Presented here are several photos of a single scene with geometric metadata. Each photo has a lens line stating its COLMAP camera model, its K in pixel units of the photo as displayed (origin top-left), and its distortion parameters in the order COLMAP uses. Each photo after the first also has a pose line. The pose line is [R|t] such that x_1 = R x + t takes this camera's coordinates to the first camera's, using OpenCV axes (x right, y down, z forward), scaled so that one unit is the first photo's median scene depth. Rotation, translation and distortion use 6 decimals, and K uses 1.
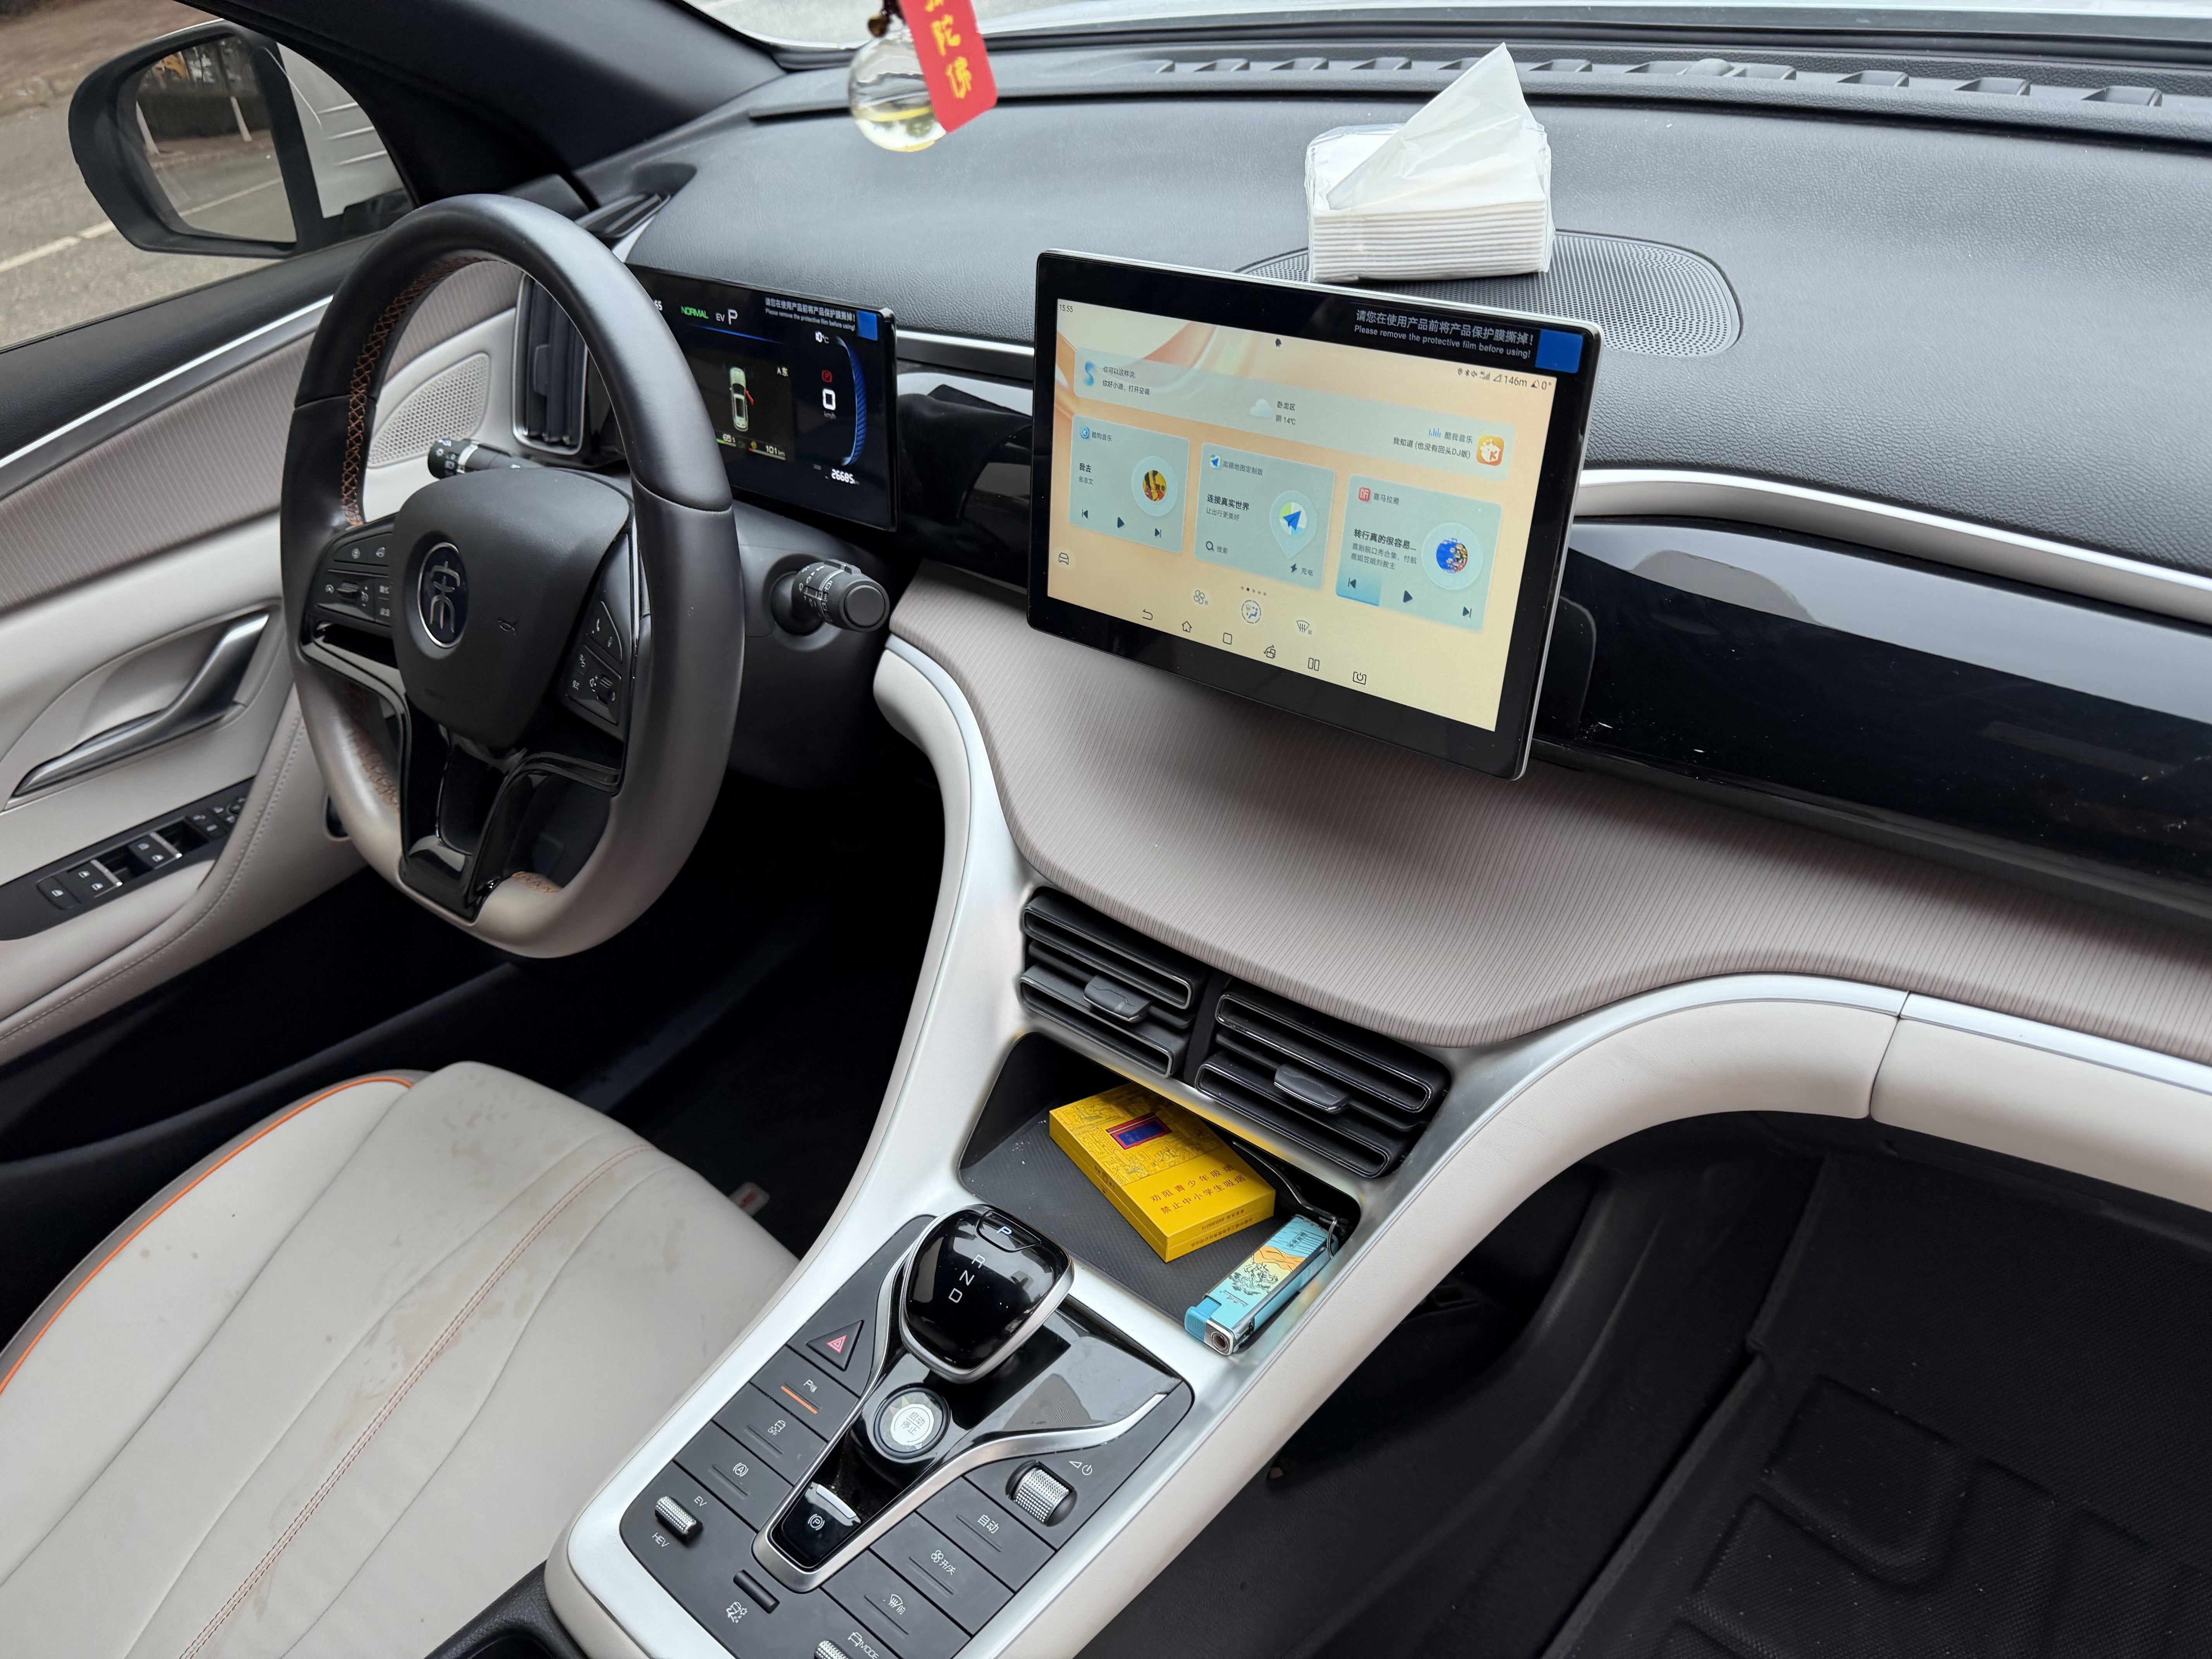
lens RADIAL K [[1559.2, 0, 1125.8], [0, 1559.2, 816.8], [0, 0, 1]] dist [0.031598, -0.043356]
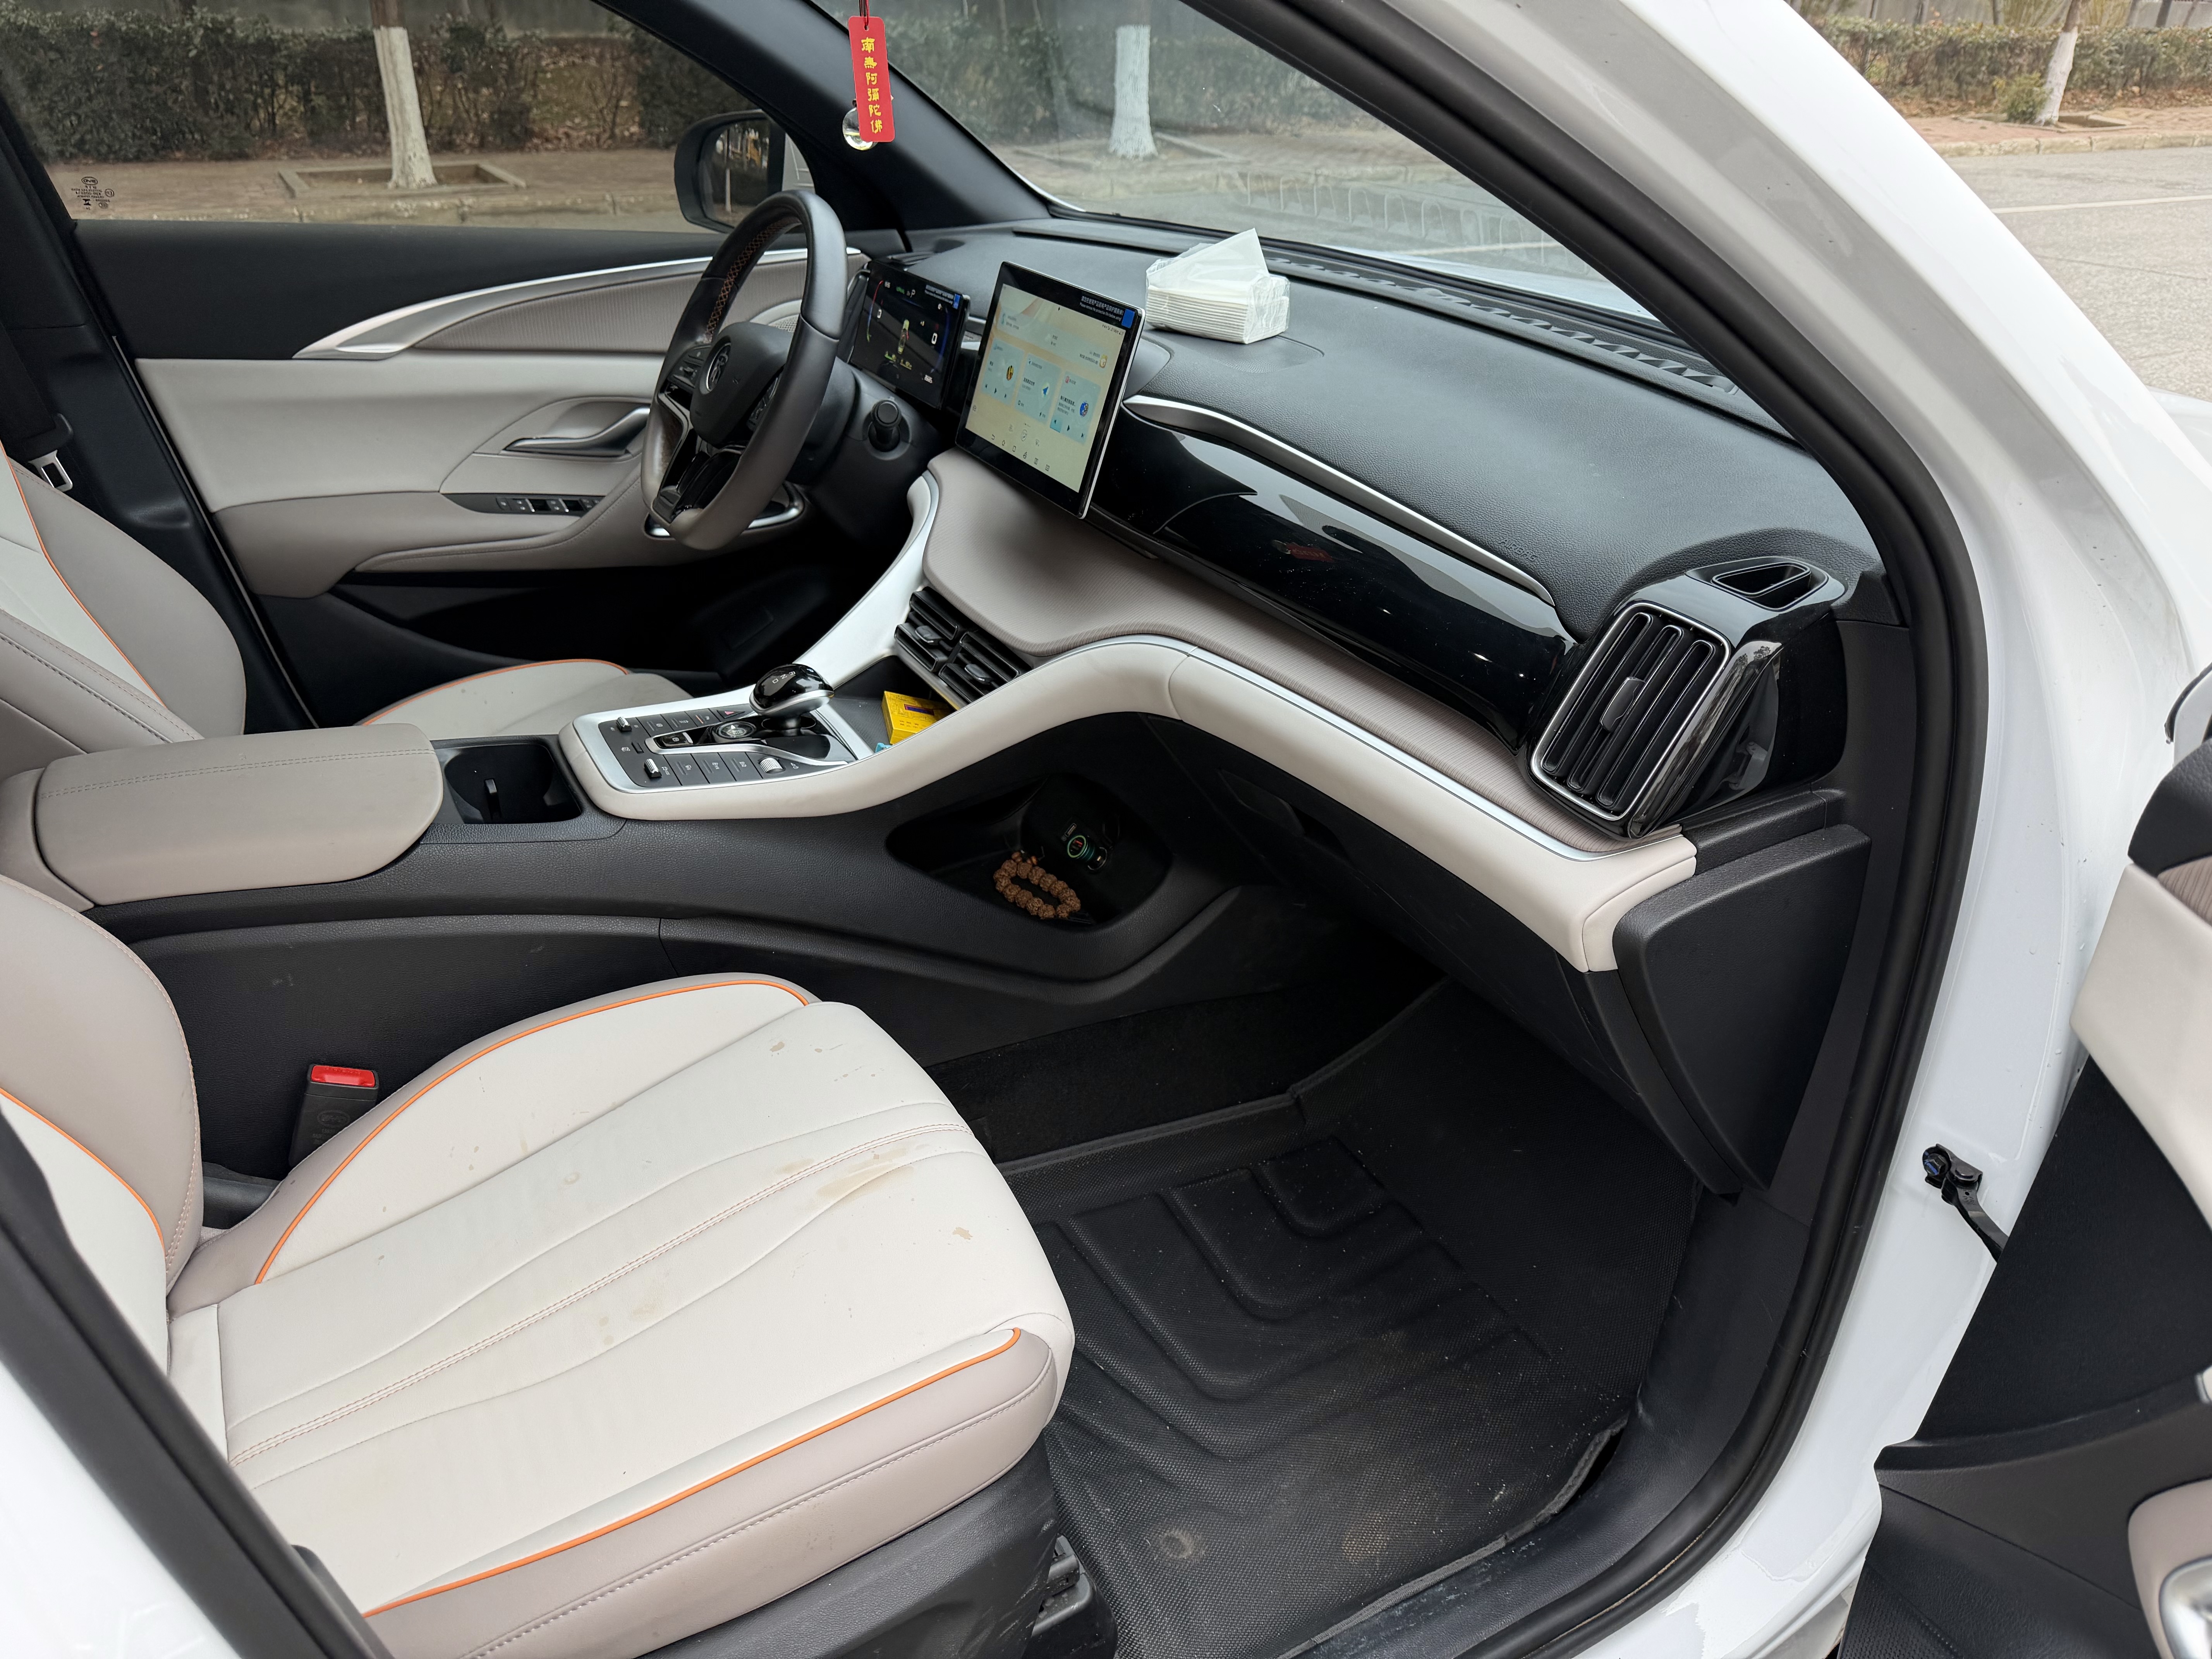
lens RADIAL K [[1559.2, 0, 1115.1], [0, 1559.2, 832.2], [0, 0, 1]] dist [0.031598, -0.043356]
pose [[0.911481, 0.326719, -0.249913, 0.802372], [-0.361269, 0.926352, -0.106570, 0.487479], [0.196689, 0.187422, 0.962386, -0.802724]]
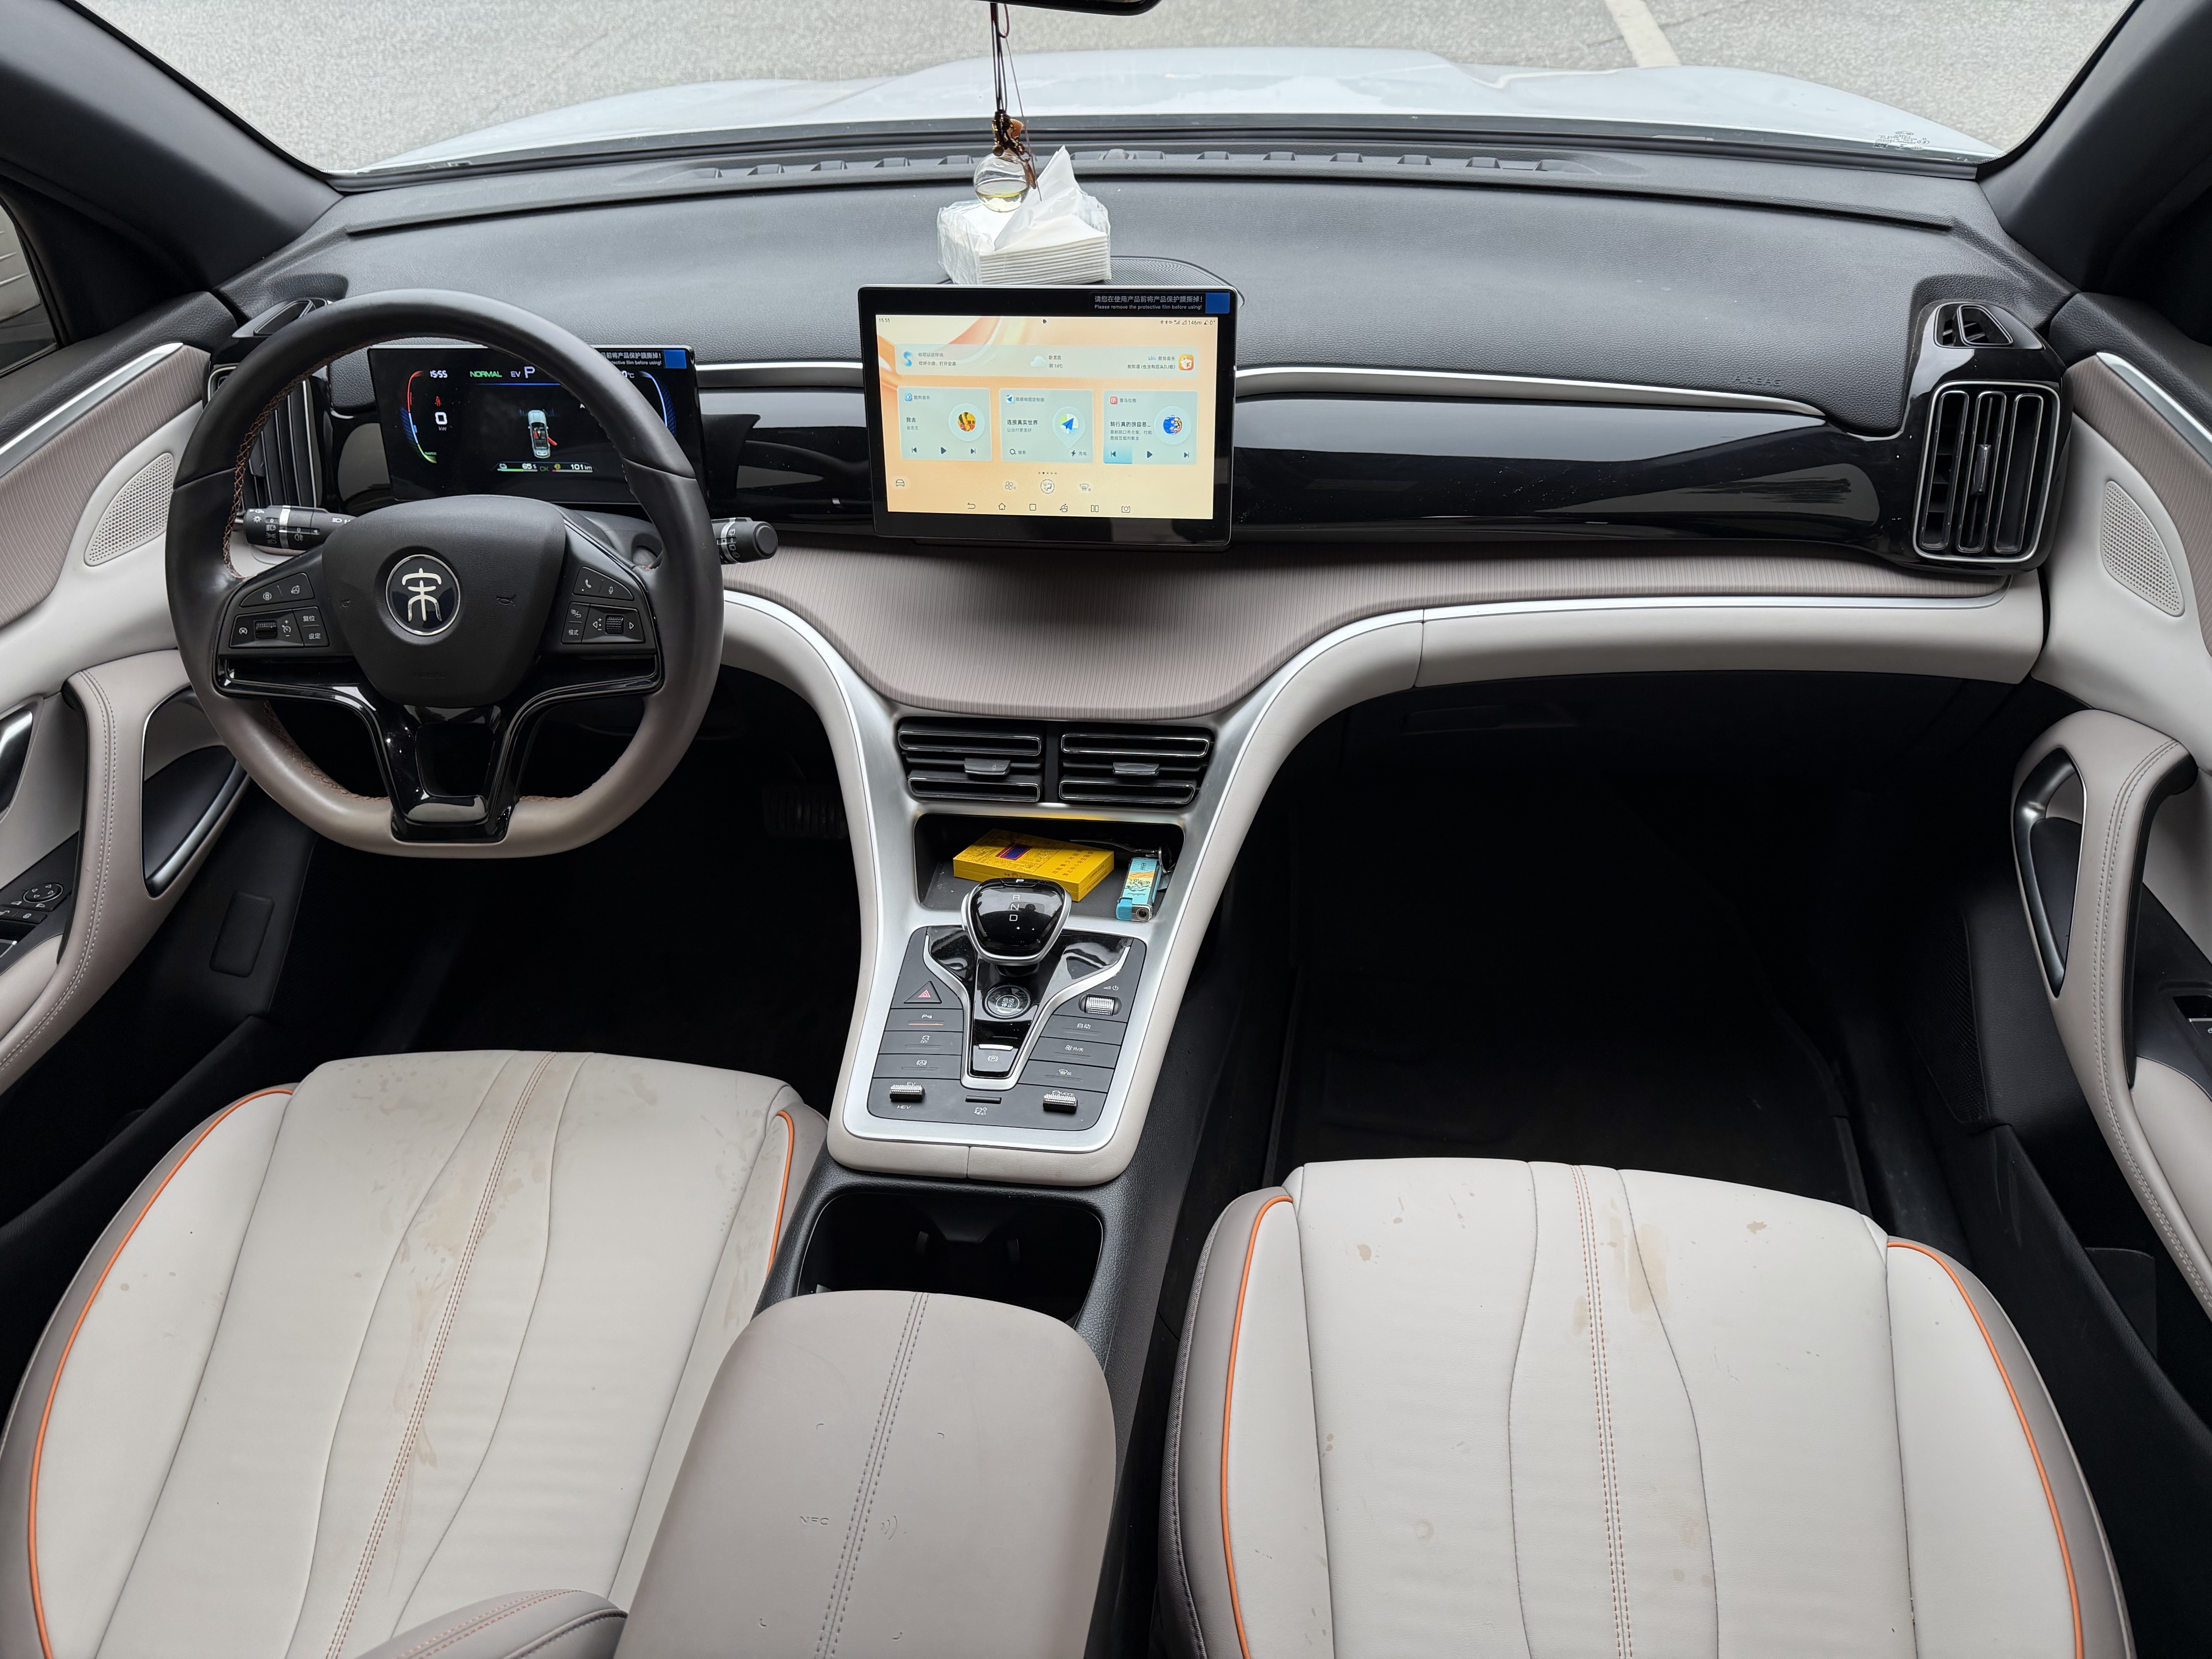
lens RADIAL K [[1559.2, 0, 1098.2], [0, 1559.2, 835.5], [0, 0, 1]] dist [0.031598, -0.043356]
pose [[0.849508, -0.247639, 0.465845, -0.667834], [0.265534, 0.963693, 0.028066, 0.176138], [-0.455882, 0.099855, 0.884421, -0.414343]]
